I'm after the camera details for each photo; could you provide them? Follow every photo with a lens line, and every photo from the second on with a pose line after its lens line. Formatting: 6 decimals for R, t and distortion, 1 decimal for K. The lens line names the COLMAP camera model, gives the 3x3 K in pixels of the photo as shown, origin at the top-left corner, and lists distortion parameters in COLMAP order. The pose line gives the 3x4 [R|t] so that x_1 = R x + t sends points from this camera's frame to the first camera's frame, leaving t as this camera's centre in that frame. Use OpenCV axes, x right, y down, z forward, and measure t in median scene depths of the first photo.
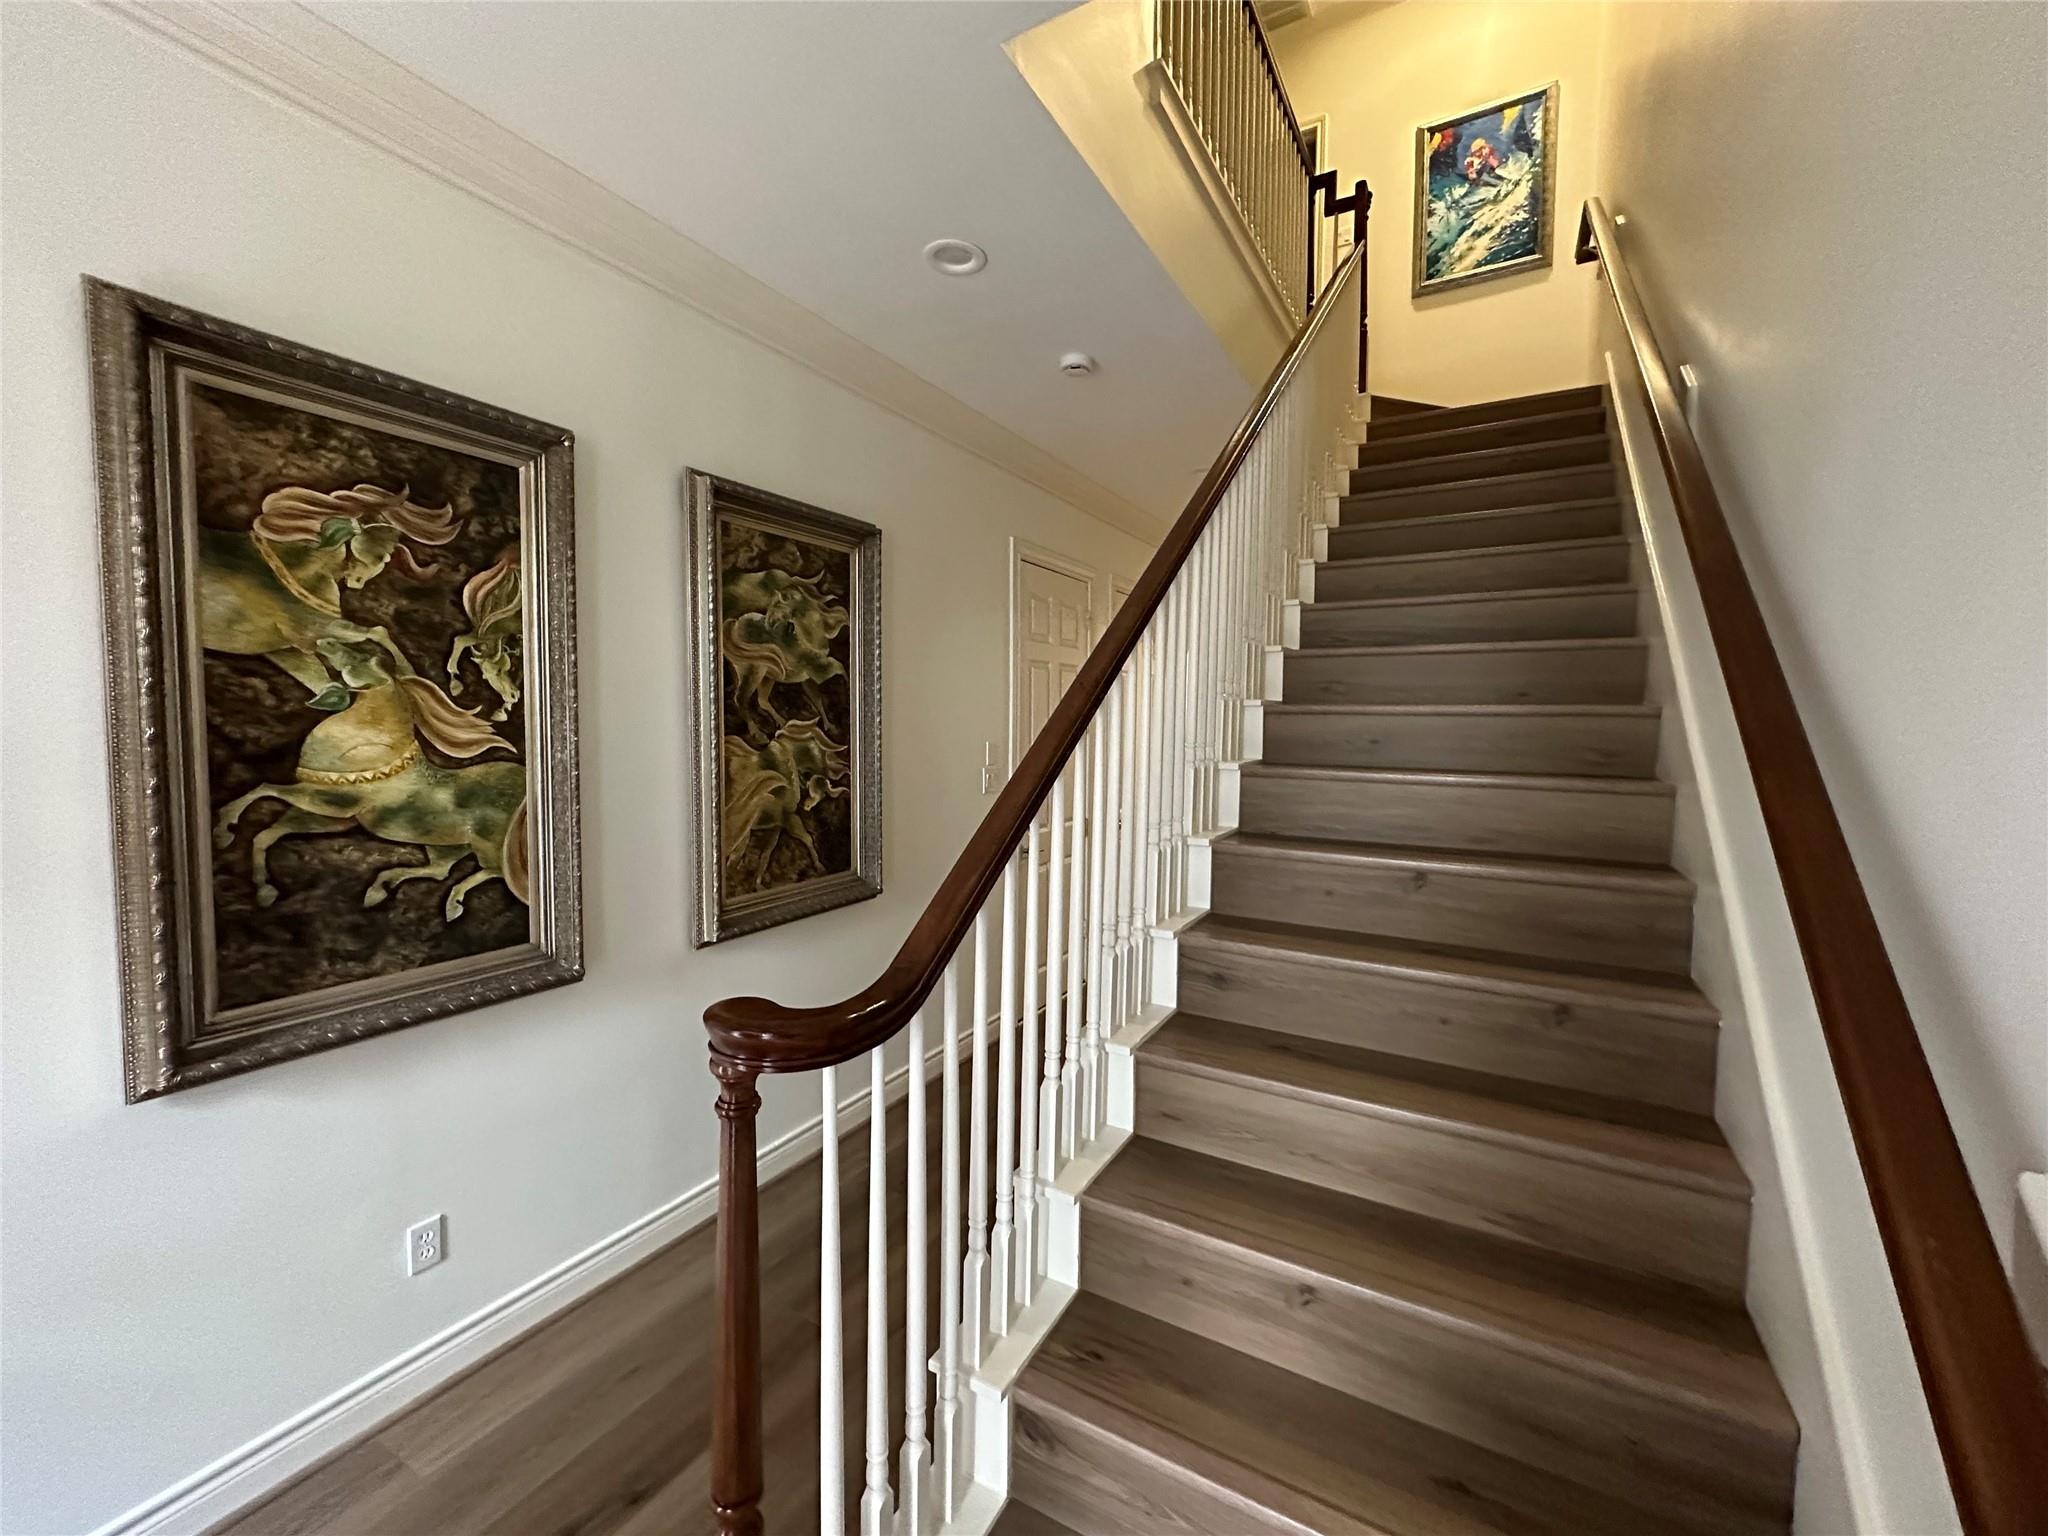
lens RADIAL K [[813.7, 0, 1024.8], [0, 813.7, 767.8], [0, 0, 1]] dist [0.001780, 0.000435]
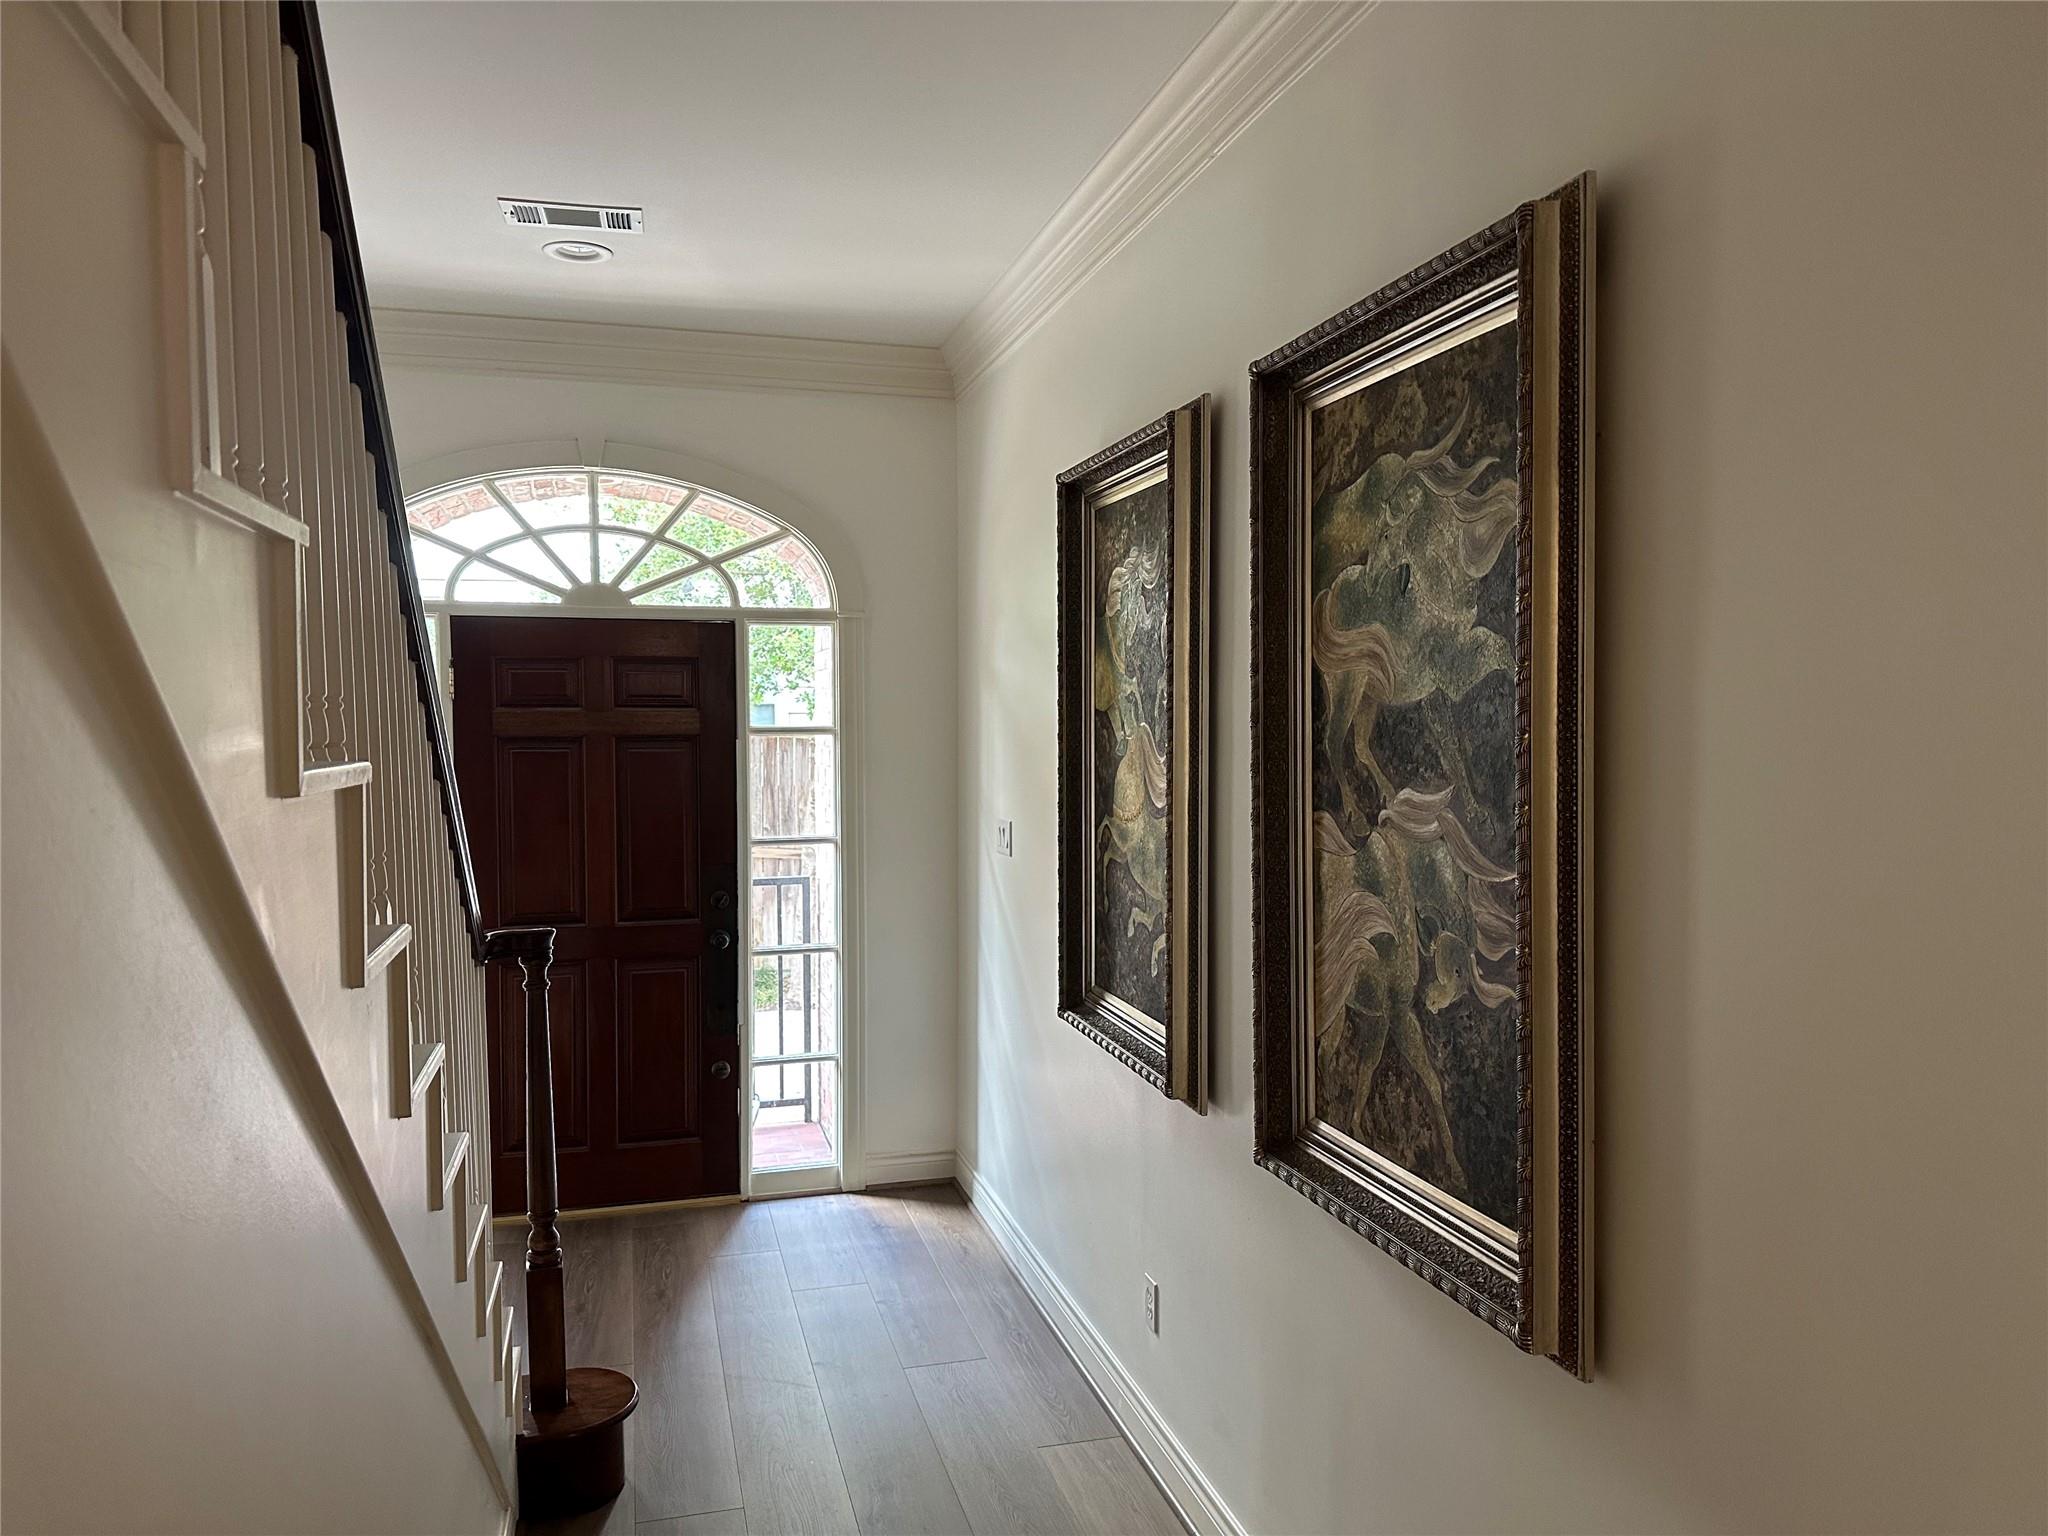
lens RADIAL K [[1432.7, 0, 1023.7], [0, 1432.7, 773.4], [0, 0, 1]] dist [0.067751, -0.072865]
pose [[-0.699751, 0.029112, -0.713793, 0.399206], [-0.040152, 0.995987, 0.079983, -0.119846], [0.713257, 0.084628, -0.695775, 1.382433]]
